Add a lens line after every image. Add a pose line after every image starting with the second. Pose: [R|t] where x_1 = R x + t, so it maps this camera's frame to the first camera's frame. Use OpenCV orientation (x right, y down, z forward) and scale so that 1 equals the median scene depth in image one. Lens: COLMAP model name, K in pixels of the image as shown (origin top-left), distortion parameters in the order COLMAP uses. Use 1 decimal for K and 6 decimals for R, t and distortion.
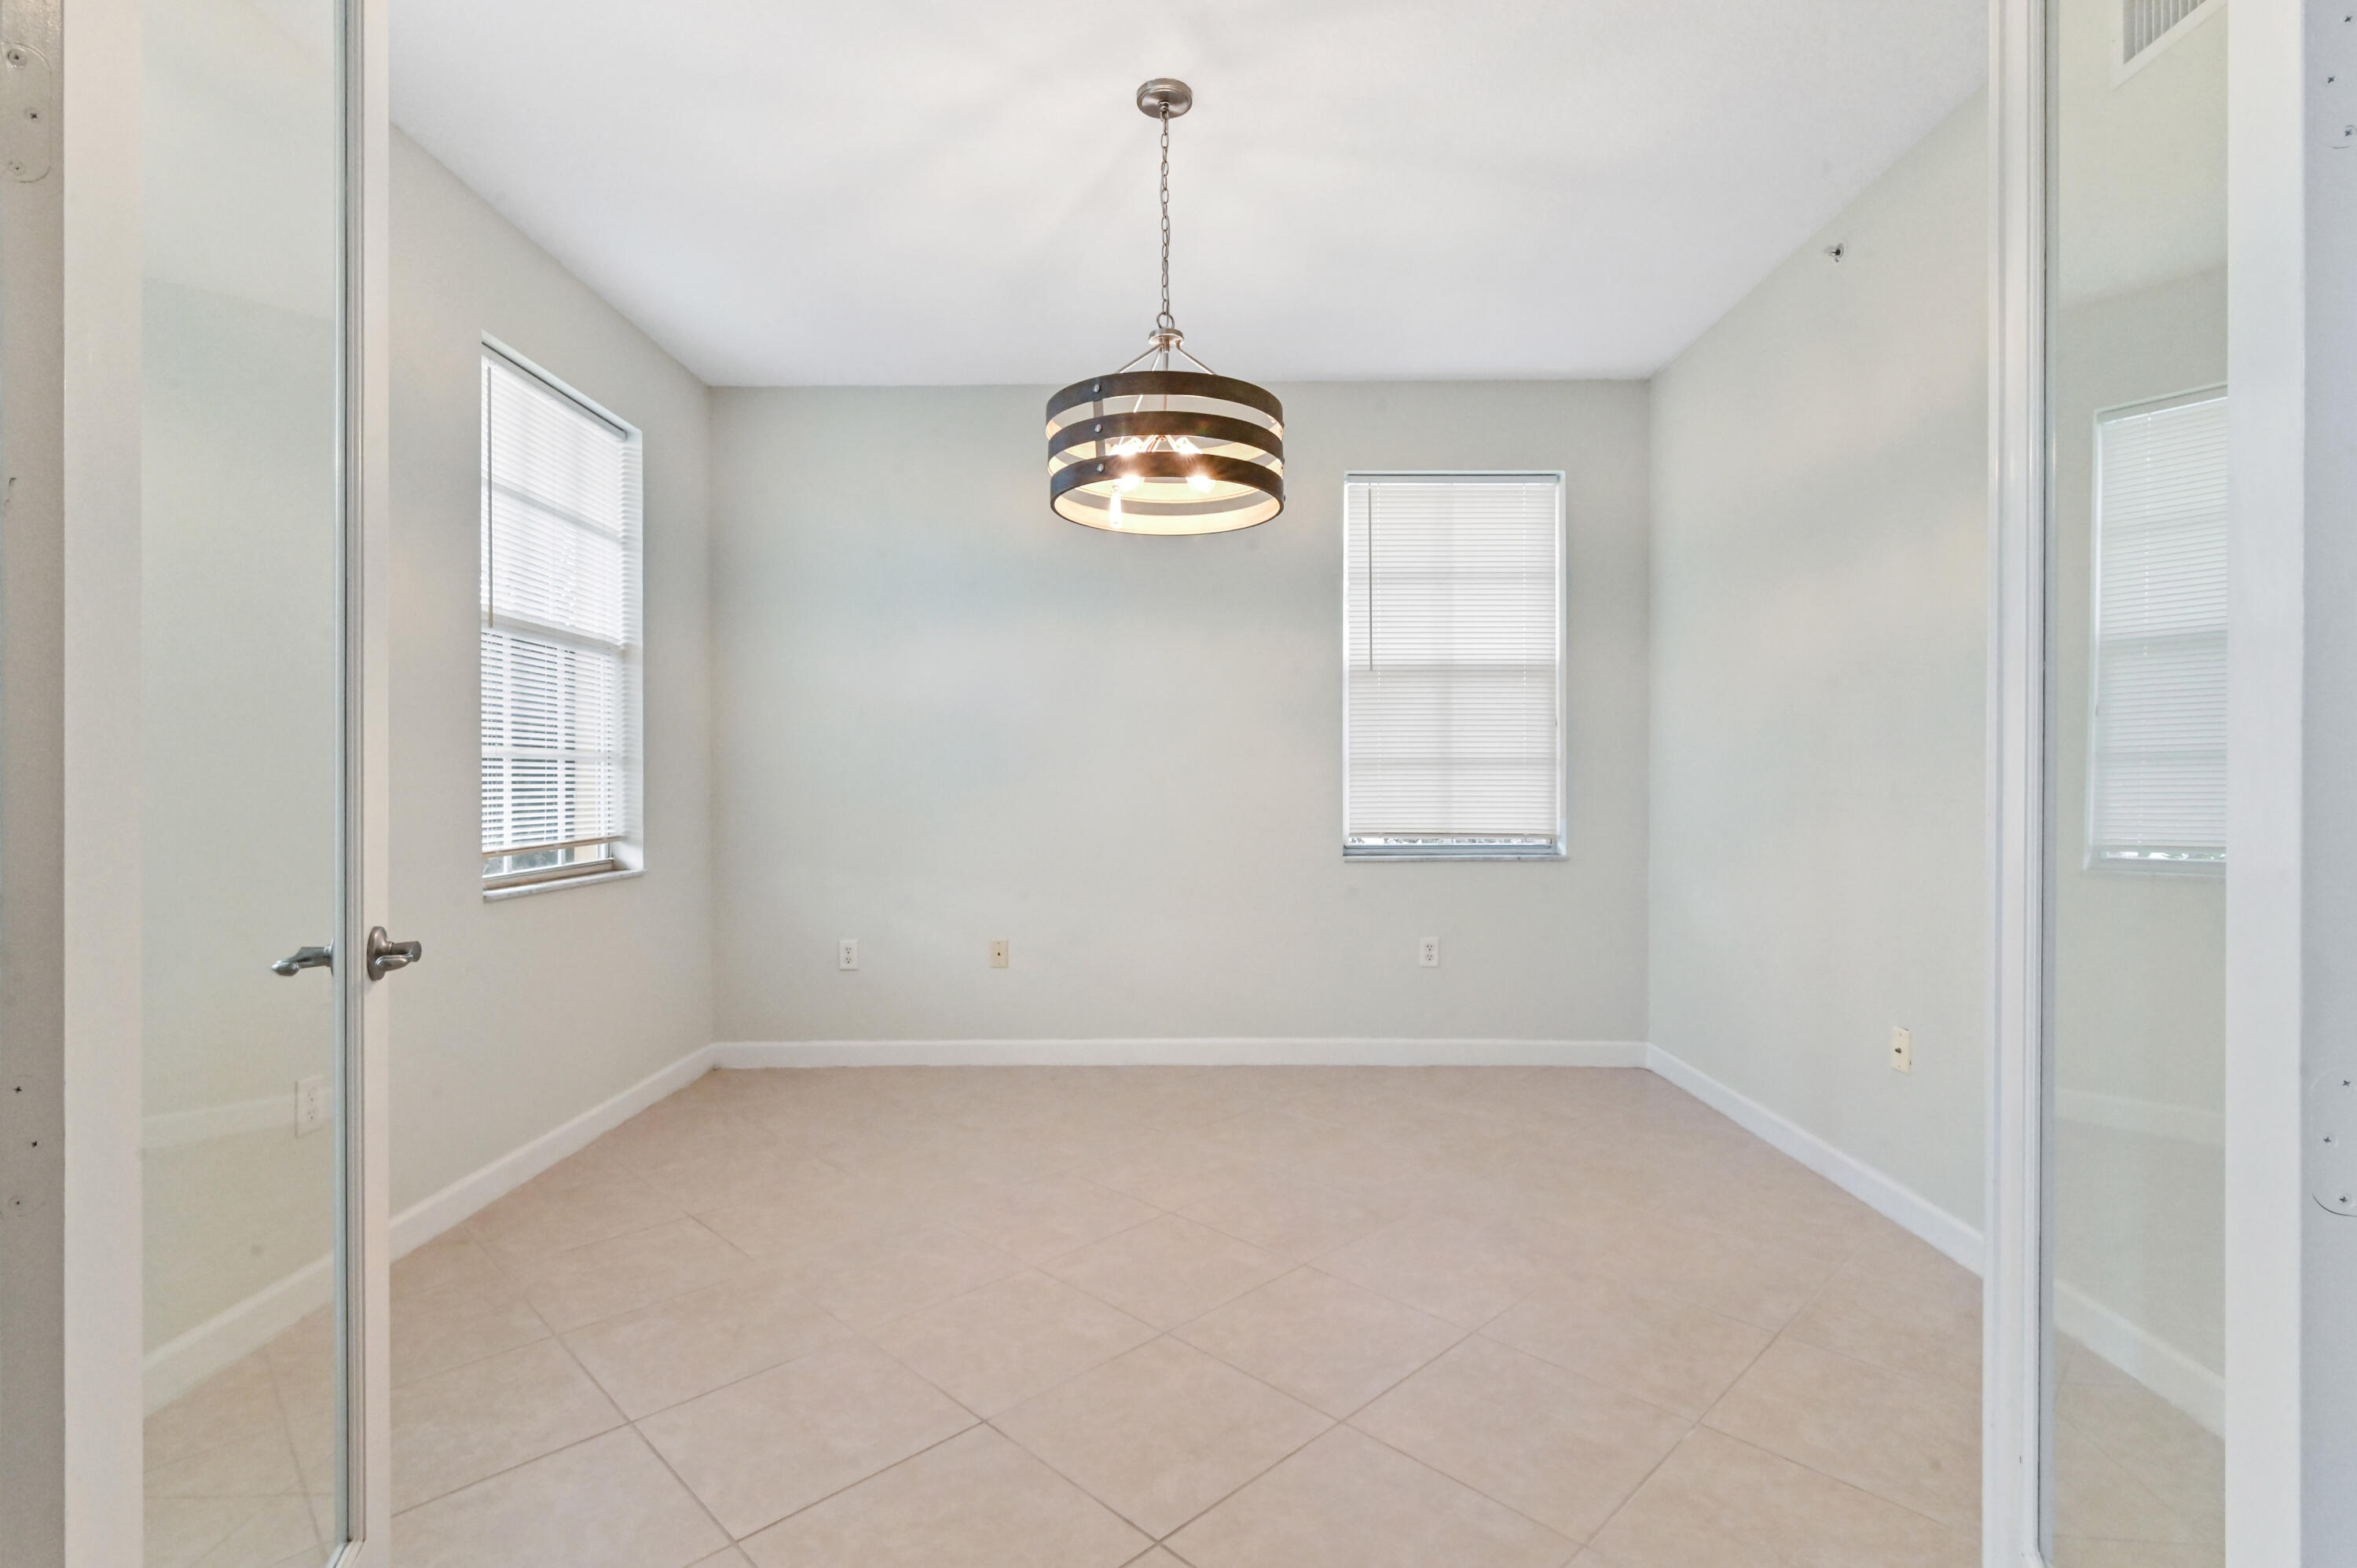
lens RADIAL K [[1094.9, 0, 1135.4], [0, 1094.9, 782.2], [0, 0, 1]] dist [-0.011976, -0.000094]
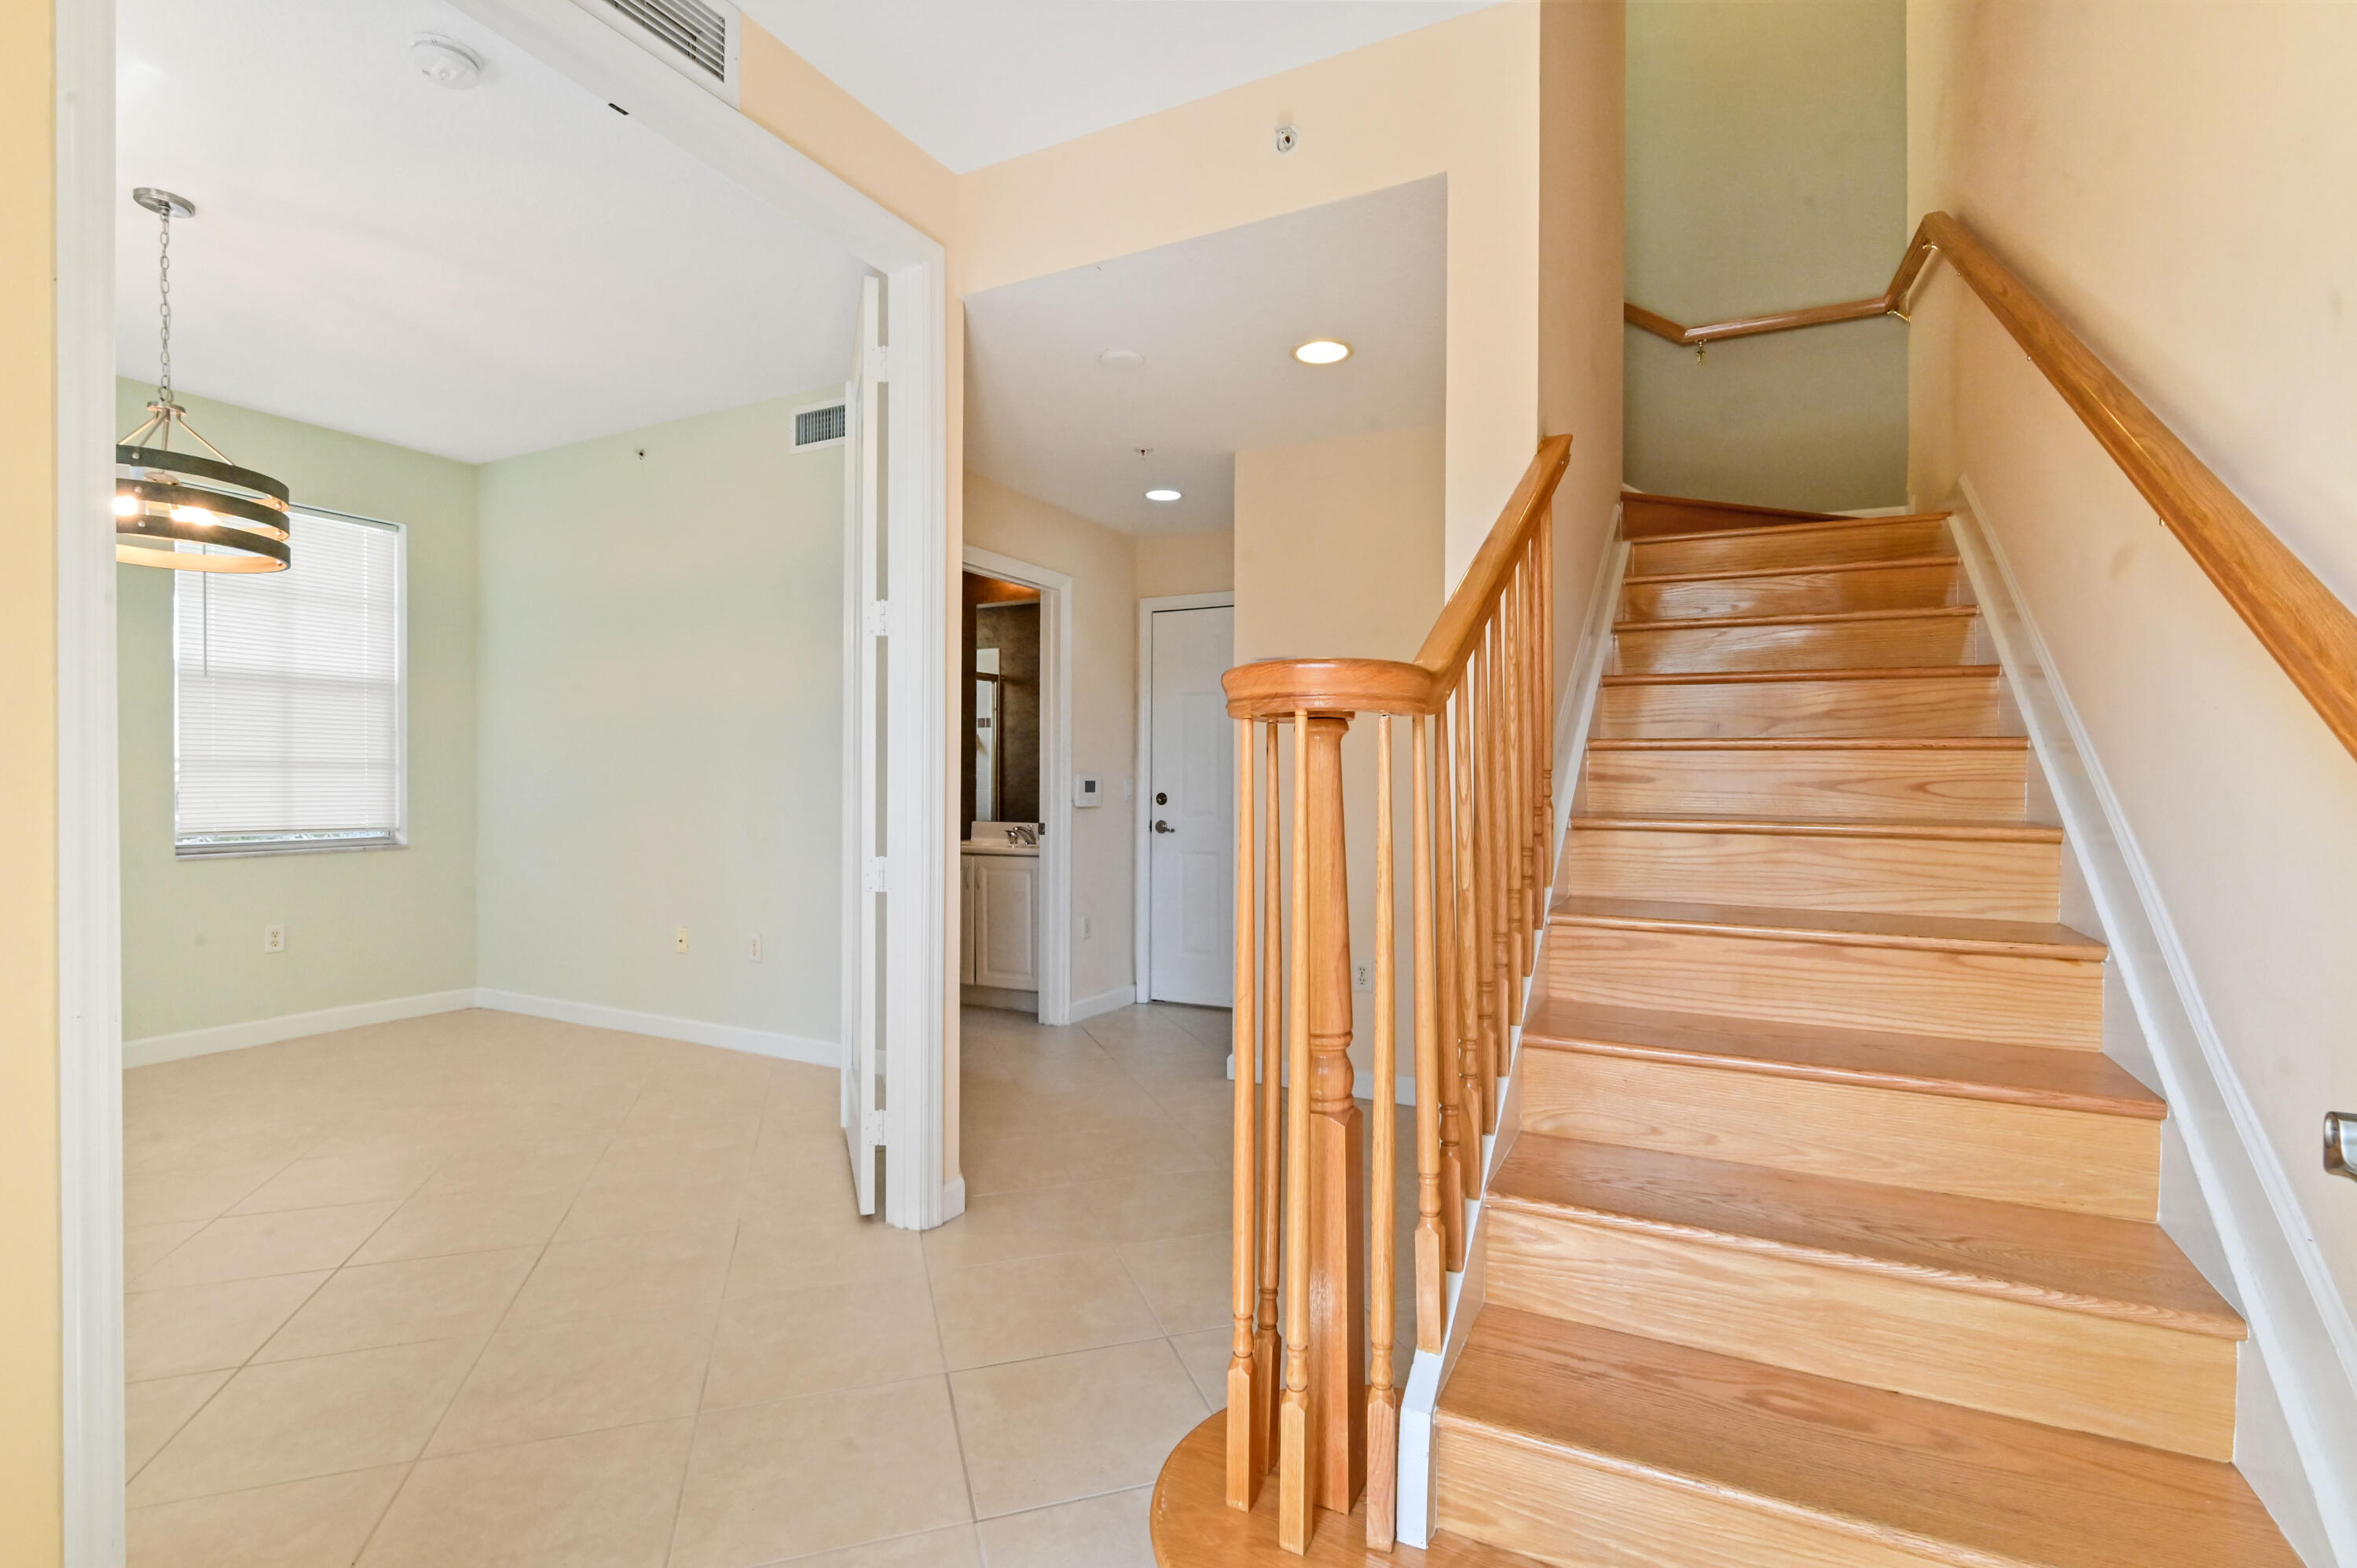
lens RADIAL K [[1094.9, 0, 1176.3], [0, 1094.9, 779.1], [0, 0, 1]] dist [-0.011976, -0.000094]
pose [[0.428655, 0.000475, 0.903468, -0.324762], [-0.004402, 0.999989, 0.001563, -0.009769], [-0.903458, -0.004647, 0.428652, -0.278043]]
